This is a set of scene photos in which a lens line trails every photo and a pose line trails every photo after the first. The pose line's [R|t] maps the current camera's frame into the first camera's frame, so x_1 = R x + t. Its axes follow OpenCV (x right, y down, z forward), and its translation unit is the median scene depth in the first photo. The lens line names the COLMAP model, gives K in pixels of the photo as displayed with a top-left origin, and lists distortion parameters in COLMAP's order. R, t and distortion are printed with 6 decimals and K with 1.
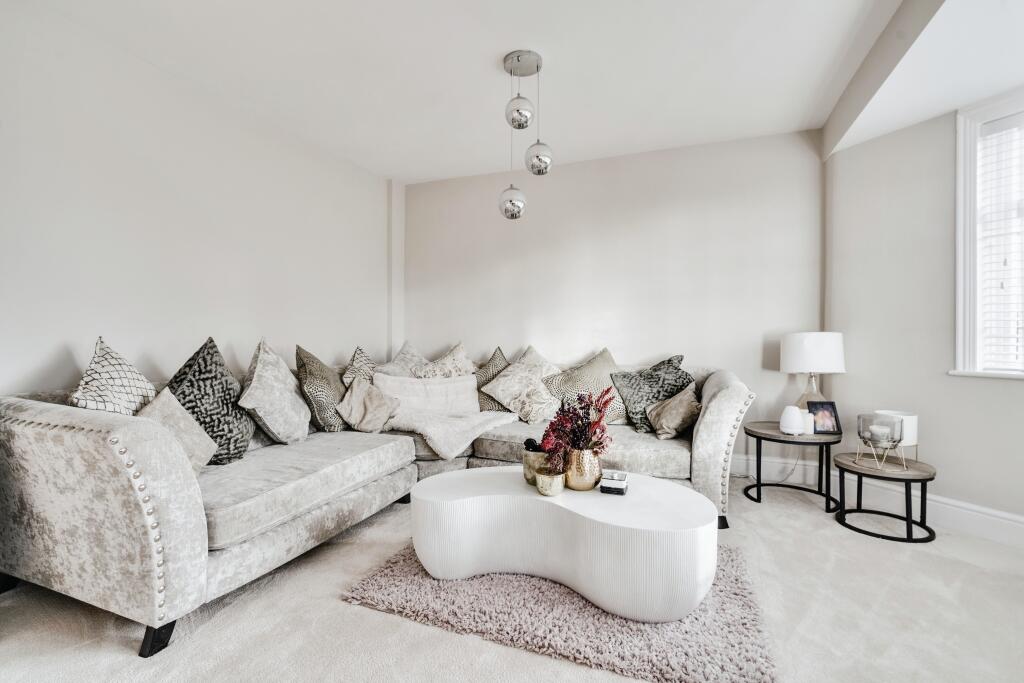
lens RADIAL K [[478.8, 0, 512.0], [0, 478.8, 341.5], [0, 0, 1]] dist [-0.000414, -0.000082]
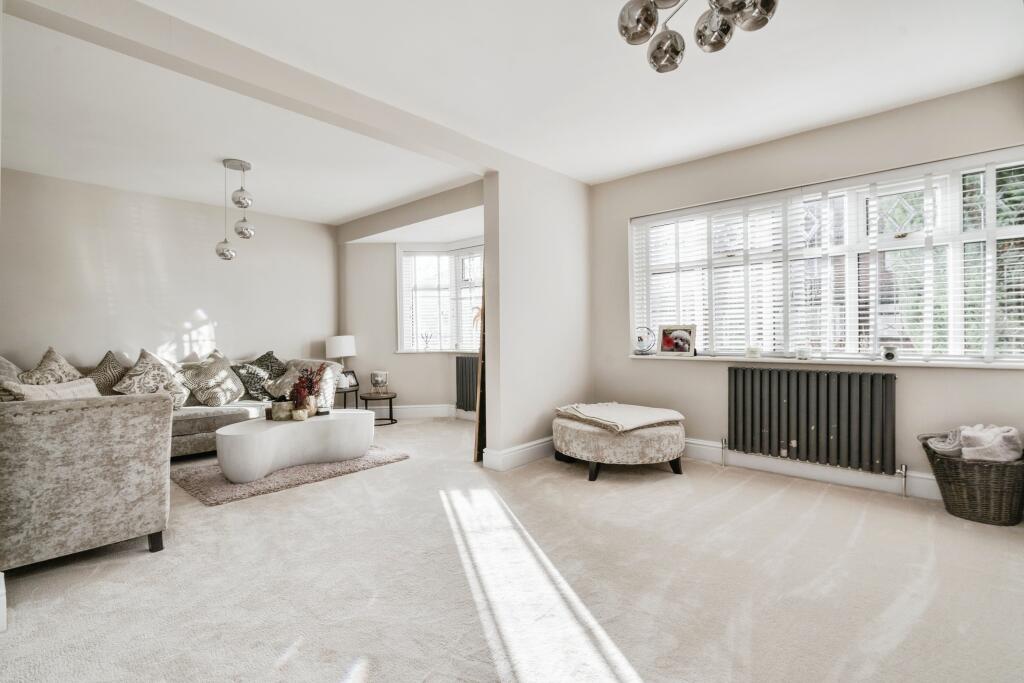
lens RADIAL K [[406.4, 0, 512.0], [0, 406.4, 341.5], [0, 0, 1]] dist [0.000081, 0.000069]
pose [[0.362314, -0.021406, 0.931810, -0.772606], [0.024823, 0.999603, 0.013311, 0.000448], [-0.931726, 0.018308, 0.362701, -0.268774]]
